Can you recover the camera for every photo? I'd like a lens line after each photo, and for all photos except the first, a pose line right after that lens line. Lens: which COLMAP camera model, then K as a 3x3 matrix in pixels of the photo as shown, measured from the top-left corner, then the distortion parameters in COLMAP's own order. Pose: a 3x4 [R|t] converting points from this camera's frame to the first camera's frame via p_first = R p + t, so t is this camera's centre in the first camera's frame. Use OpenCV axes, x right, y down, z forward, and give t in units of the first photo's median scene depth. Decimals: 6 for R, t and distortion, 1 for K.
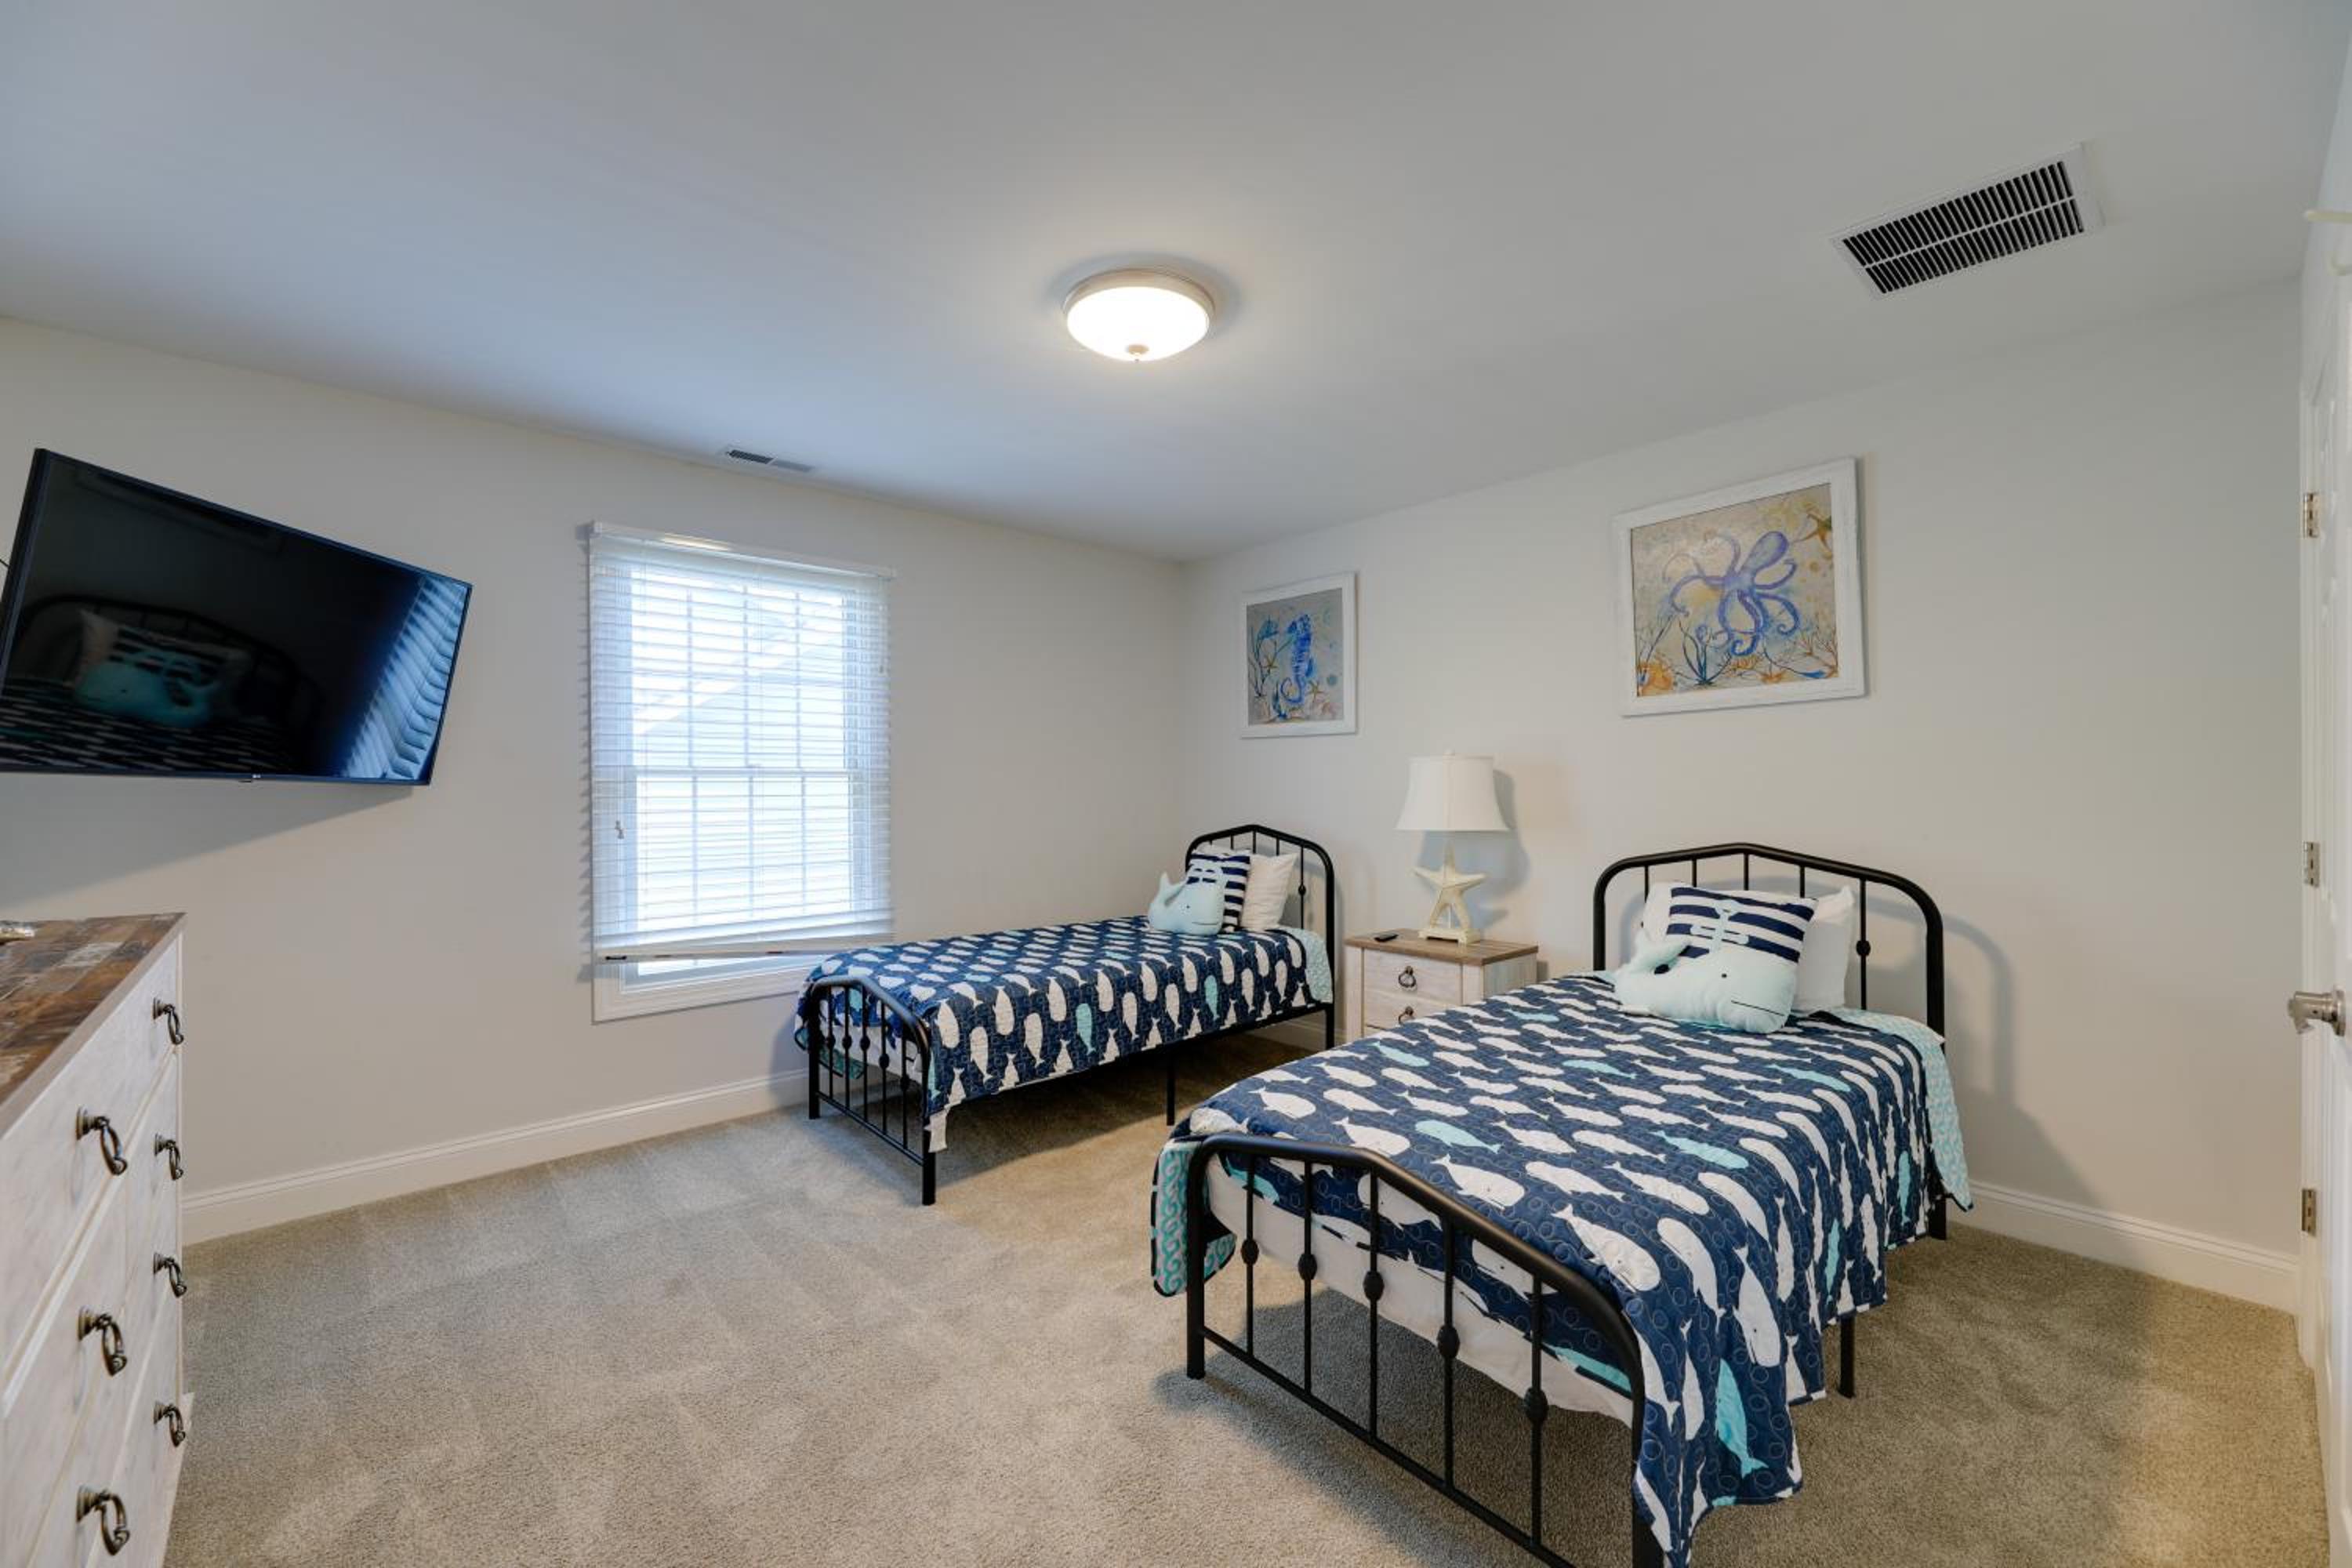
lens RADIAL K [[955.2, 0, 1169.6], [0, 955.2, 787.9], [0, 0, 1]] dist [-0.001080, -0.000387]
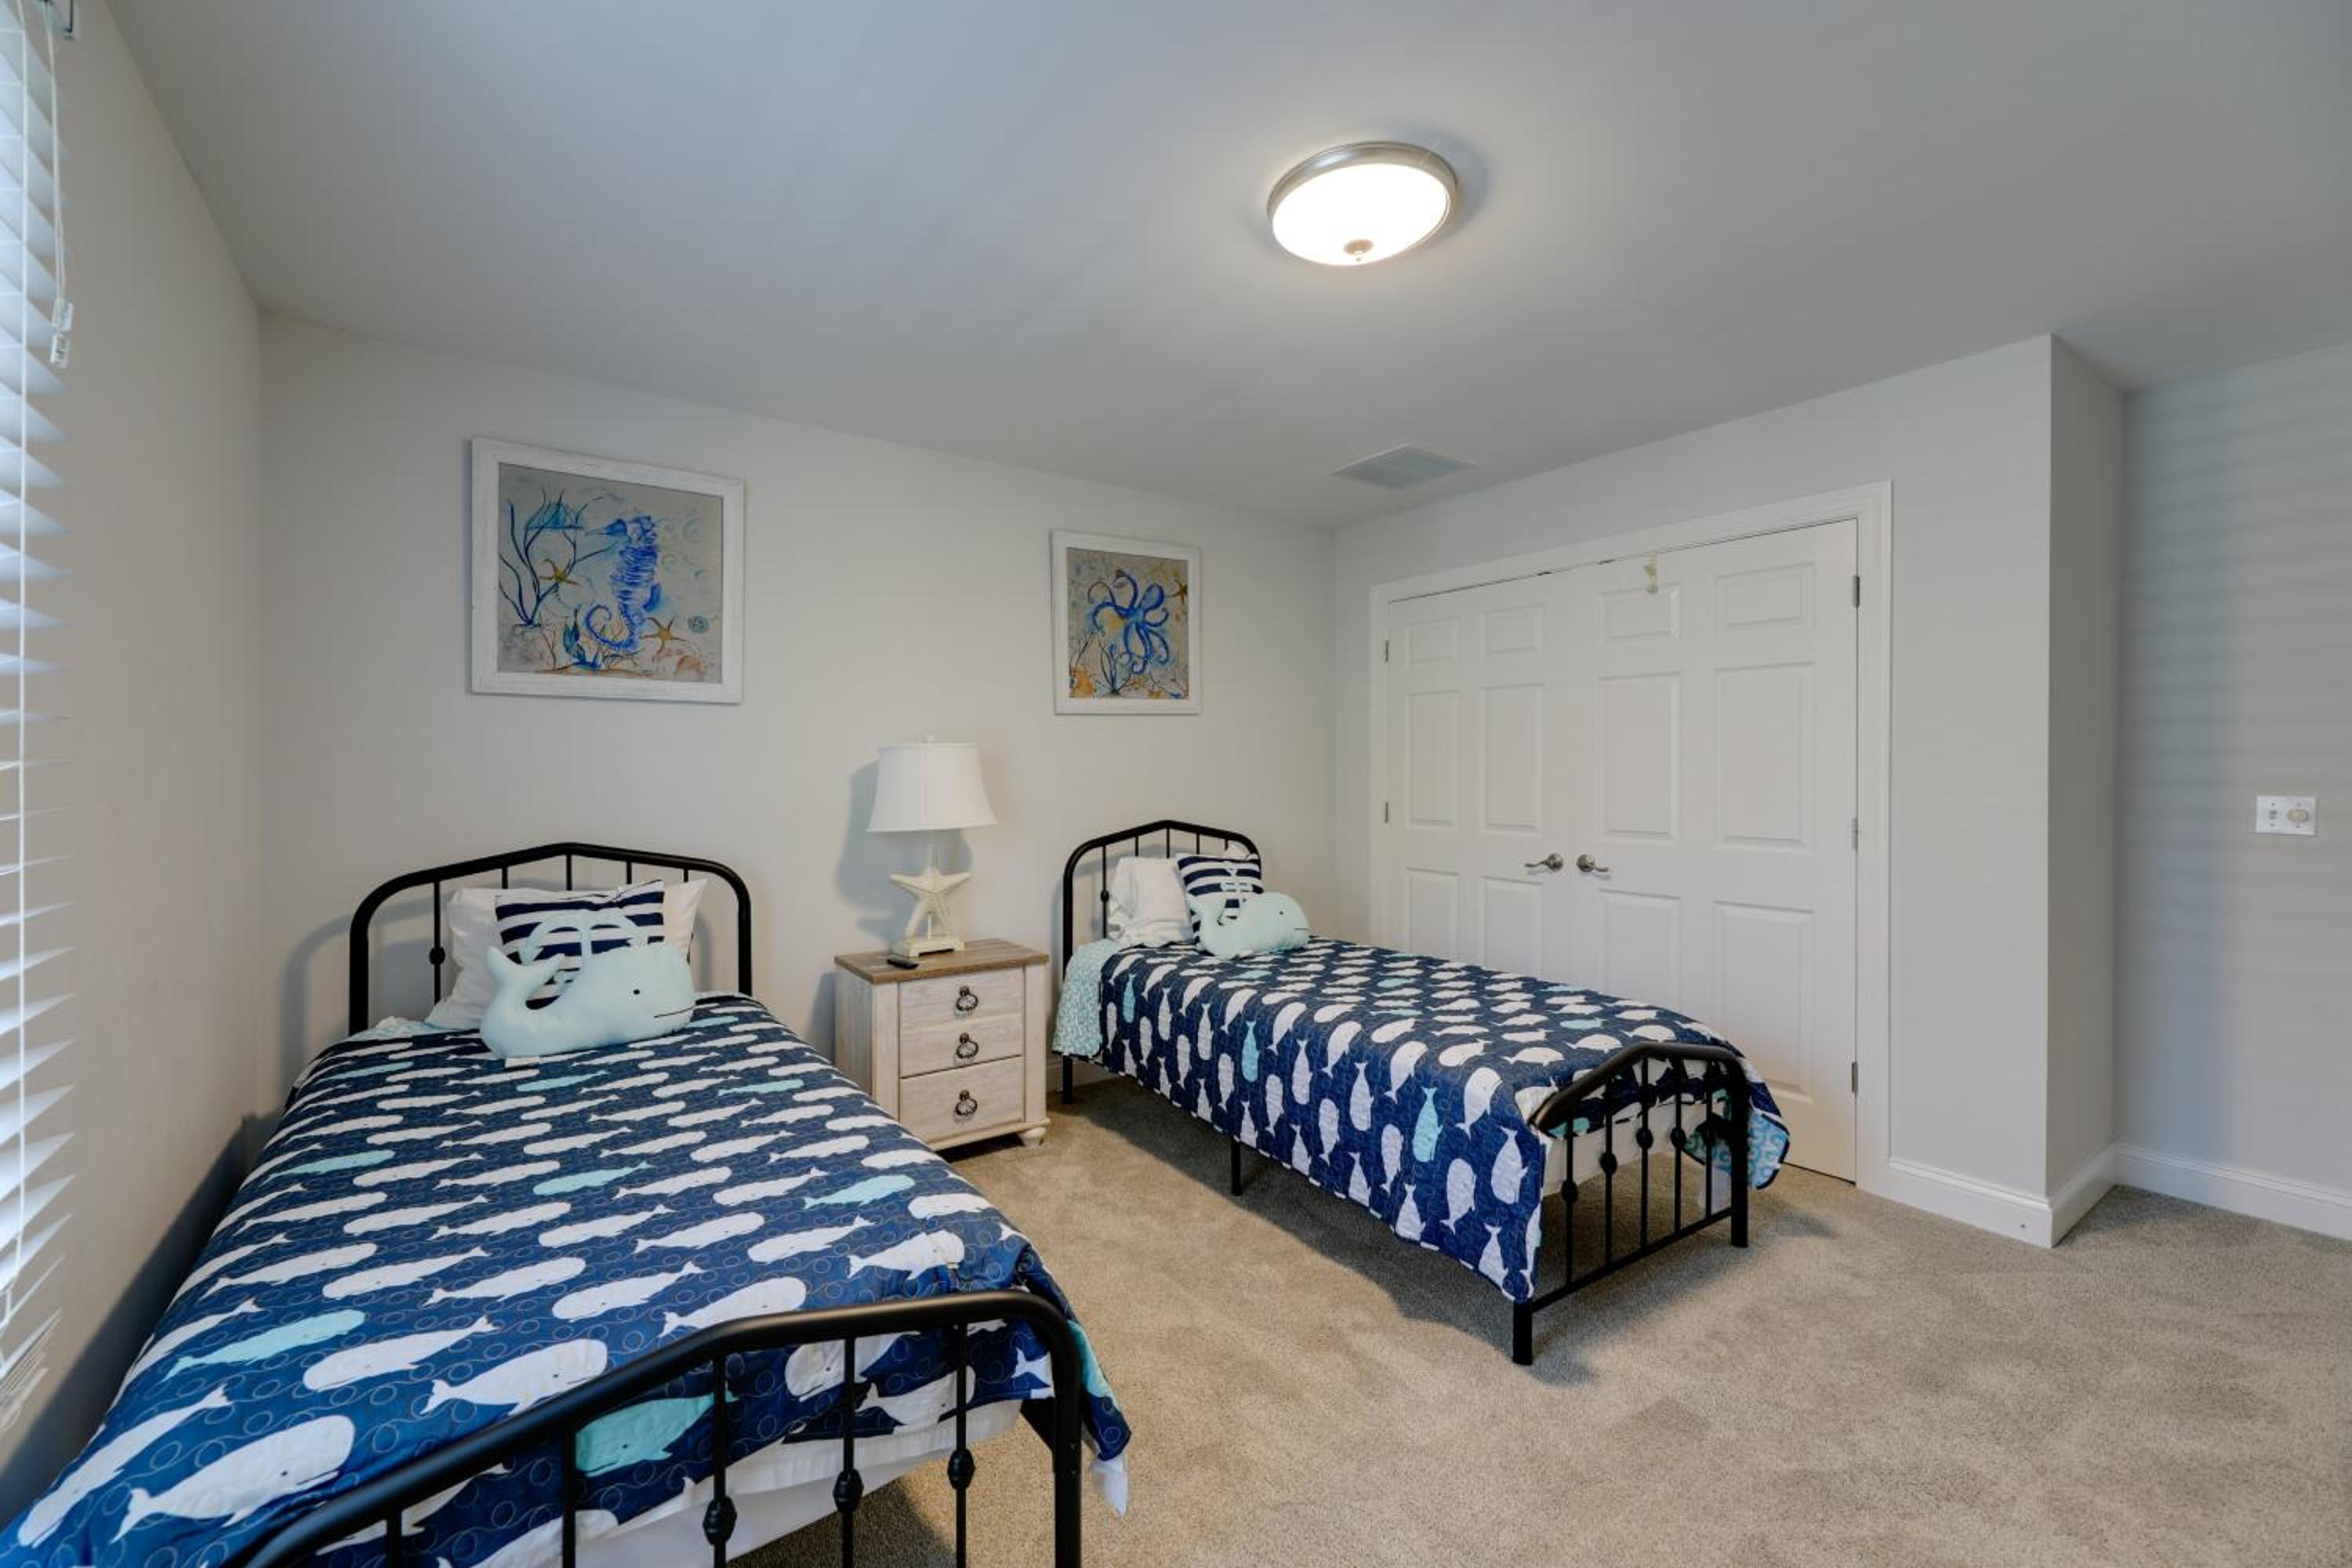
lens RADIAL K [[941.0, 0, 1178.2], [0, 941.0, 768.0], [0, 0, 1]] dist [0.000074, -0.000081]
pose [[0.119930, 0.012579, 0.992703, -0.566395], [0.006955, 0.999885, -0.013510, 0.003490], [-0.992758, 0.008524, 0.119829, 0.705373]]
